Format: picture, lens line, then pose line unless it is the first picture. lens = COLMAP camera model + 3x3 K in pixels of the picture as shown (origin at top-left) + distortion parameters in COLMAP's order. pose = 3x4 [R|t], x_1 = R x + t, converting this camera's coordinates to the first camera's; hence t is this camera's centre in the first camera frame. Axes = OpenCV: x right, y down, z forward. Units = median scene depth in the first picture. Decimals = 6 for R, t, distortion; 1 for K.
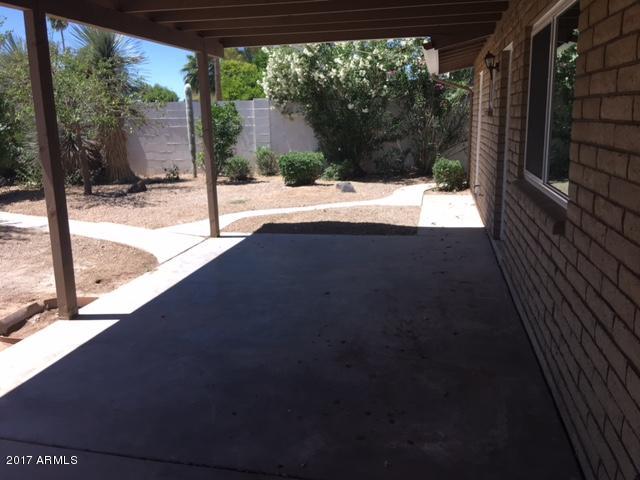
lens RADIAL K [[542.8, 0, 315.8], [0, 542.8, 237.0], [0, 0, 1]] dist [0.079238, -0.133980]
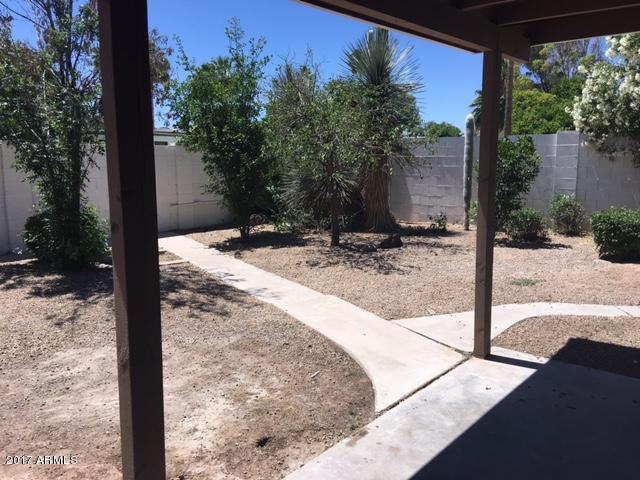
lens RADIAL K [[542.8, 0, 315.8], [0, 542.8, 237.0], [0, 0, 1]] dist [0.079238, -0.133980]
pose [[0.877901, 0.089507, -0.470403, -0.043690], [-0.118816, 0.992371, -0.032916, -0.052410], [0.463868, 0.084789, 0.881838, 0.222131]]
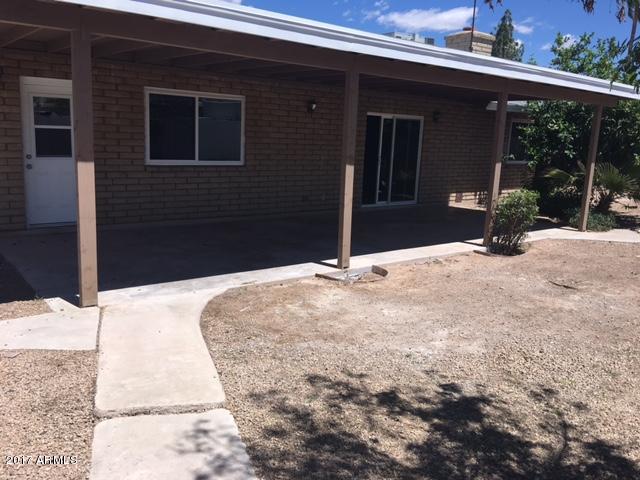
lens RADIAL K [[542.8, 0, 315.8], [0, 542.8, 237.0], [0, 0, 1]] dist [0.079238, -0.133980]
pose [[-0.773806, -0.128555, 0.620240, -0.466575], [0.109953, 0.937062, 0.331397, -0.159001], [-0.623807, 0.324635, -0.710969, 0.743315]]
